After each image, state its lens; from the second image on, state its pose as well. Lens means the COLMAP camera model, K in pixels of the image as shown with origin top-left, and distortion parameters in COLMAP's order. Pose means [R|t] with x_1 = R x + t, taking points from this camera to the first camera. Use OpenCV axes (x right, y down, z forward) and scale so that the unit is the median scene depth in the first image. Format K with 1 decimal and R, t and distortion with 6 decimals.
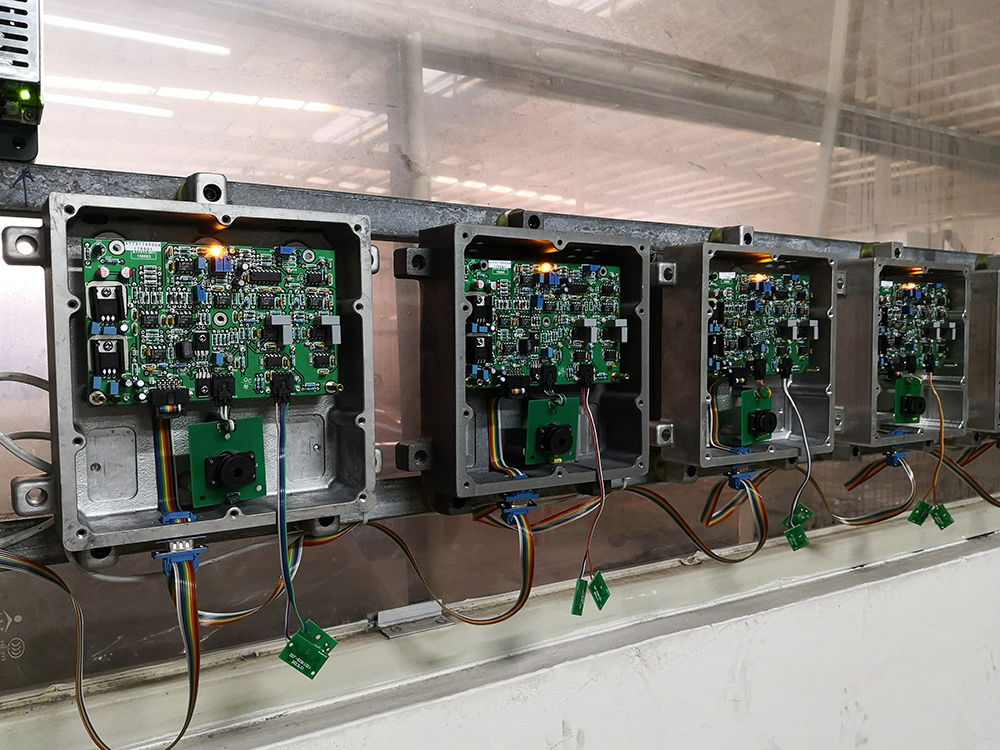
lens RADIAL K [[842.2, 0, 502.3], [0, 842.2, 368.3], [0, 0, 1]] dist [0.032446, -0.023755]
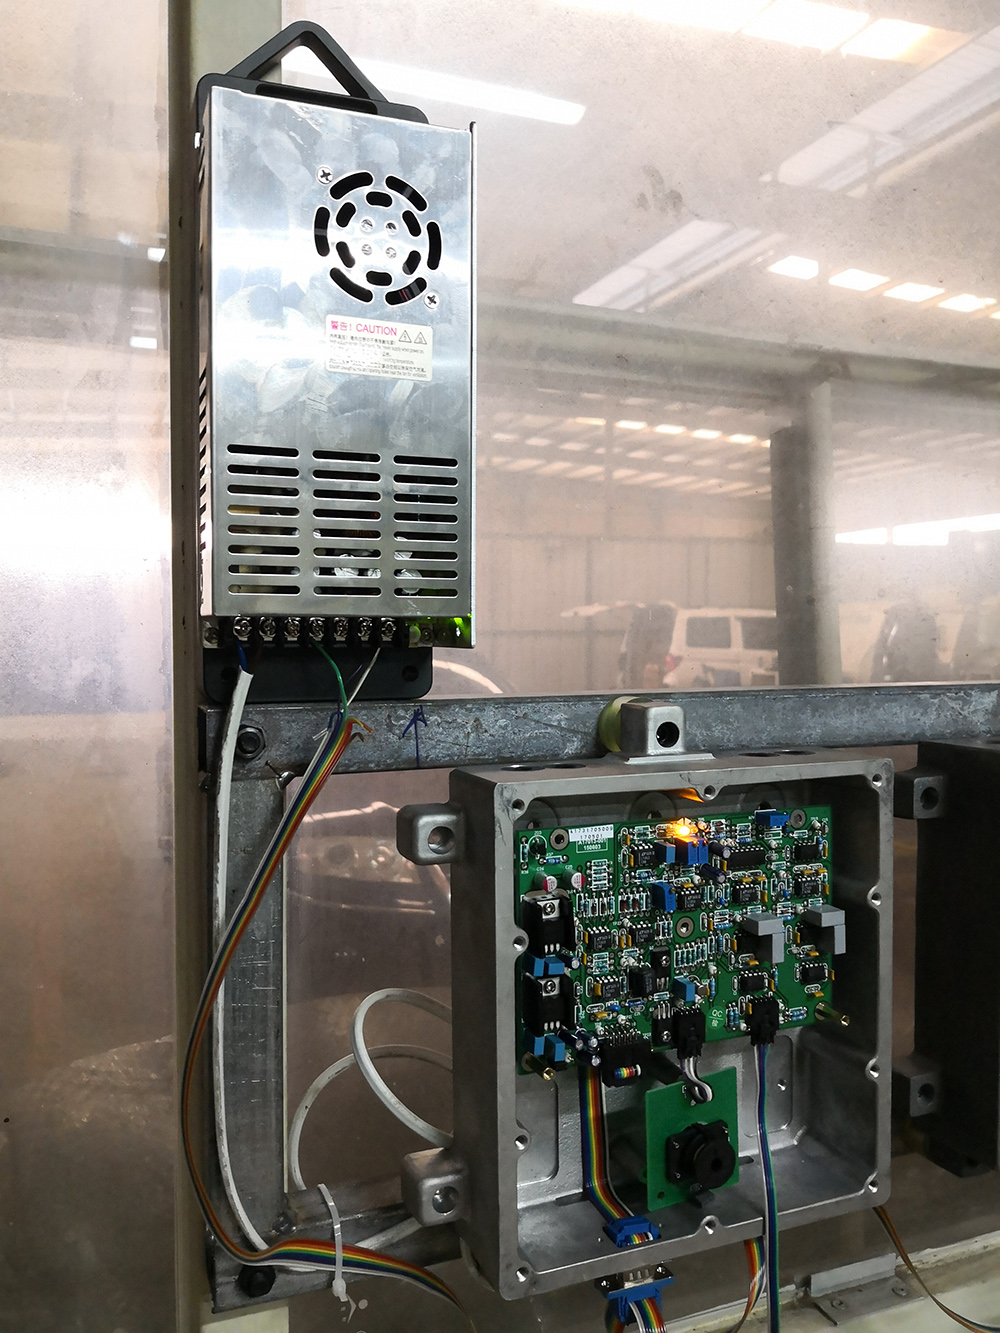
lens RADIAL K [[1122.7, 0, 496.7], [0, 1122.7, 672.2], [0, 0, 1]] dist [0.032446, -0.023755]
pose [[0.985088, 0.010003, -0.171759, -0.328122], [-0.009008, 0.999938, 0.006571, -0.265131], [0.171815, -0.004925, 0.985117, 0.091401]]
